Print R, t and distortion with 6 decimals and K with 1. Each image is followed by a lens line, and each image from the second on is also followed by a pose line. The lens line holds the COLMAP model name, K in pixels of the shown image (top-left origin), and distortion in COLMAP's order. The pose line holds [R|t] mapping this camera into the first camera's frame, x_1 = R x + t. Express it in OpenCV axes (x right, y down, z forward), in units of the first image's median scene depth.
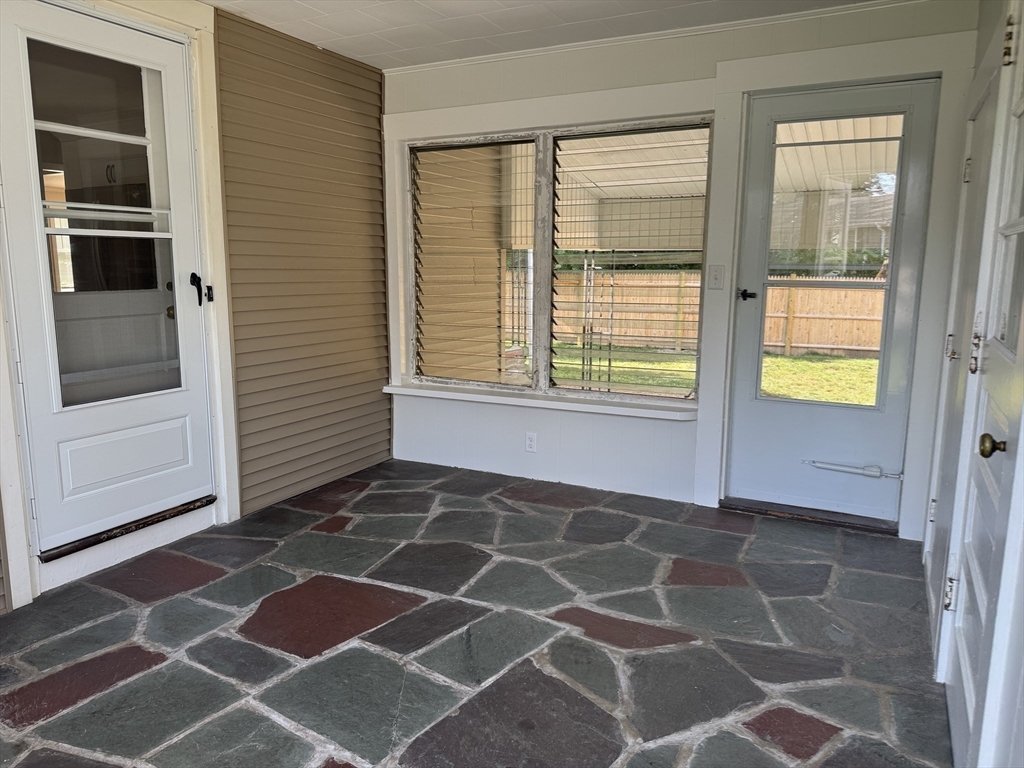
lens RADIAL K [[718.6, 0, 515.8], [0, 718.6, 380.2], [0, 0, 1]] dist [0.048409, -0.050862]
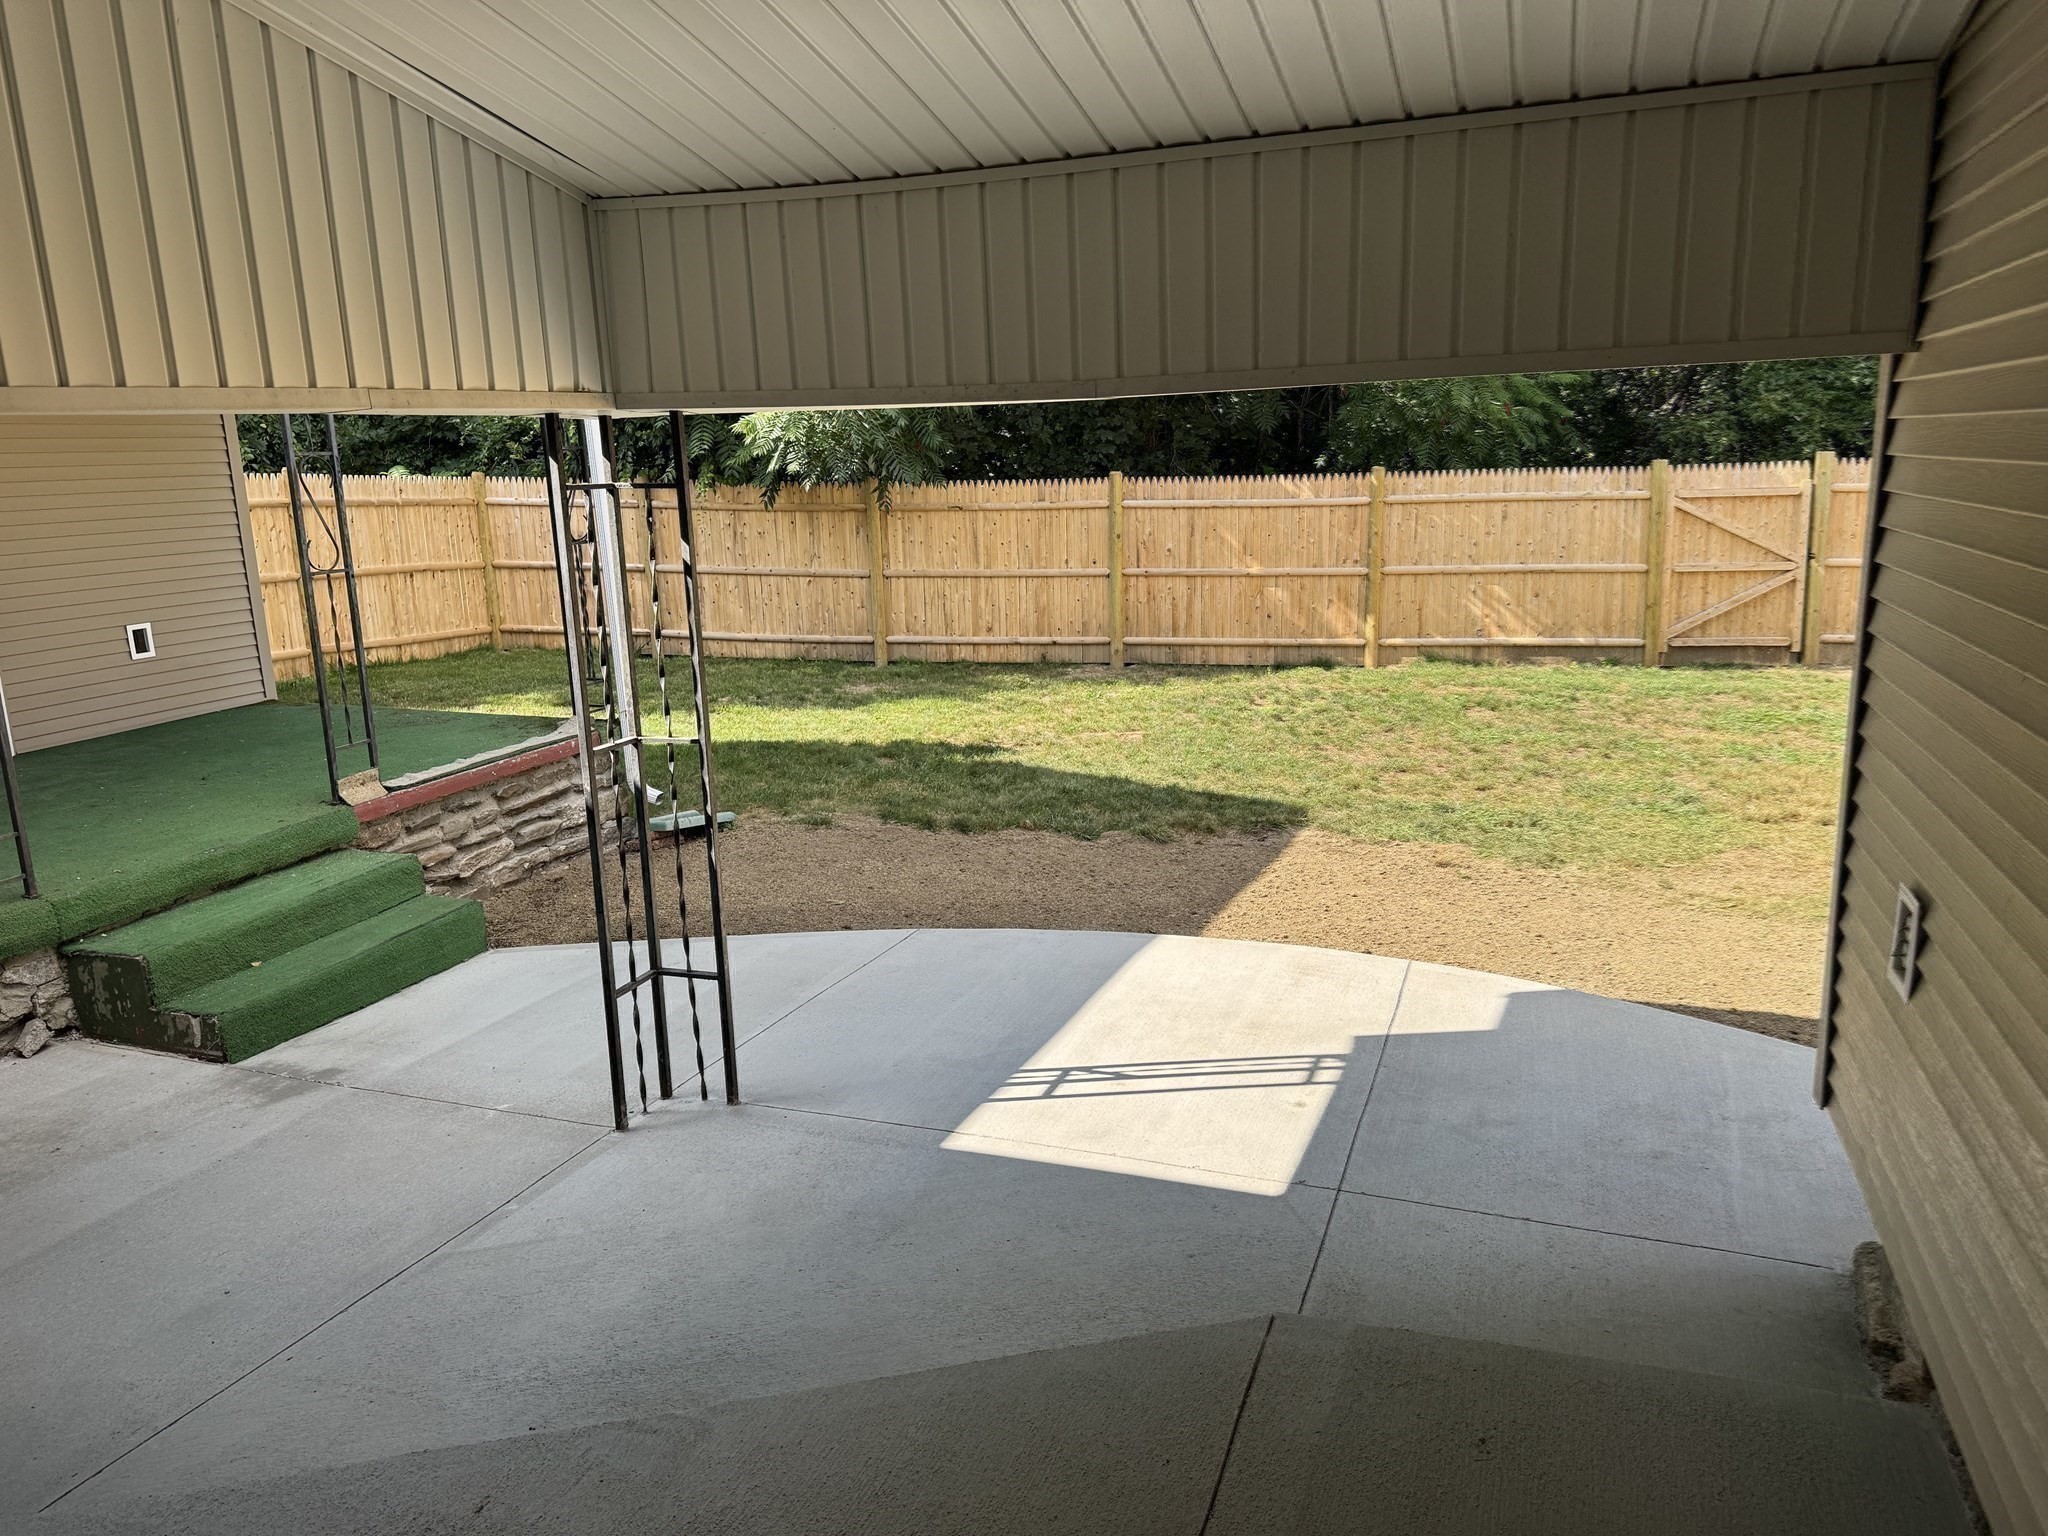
lens RADIAL K [[1437.2, 0, 1017.2], [0, 1437.2, 771.7], [0, 0, 1]] dist [0.048409, -0.050862]
pose [[0.991939, -0.069920, 0.105677, 0.092400], [0.064596, 0.996503, 0.052994, -0.034368], [-0.109013, -0.045741, 0.992987, 0.225826]]
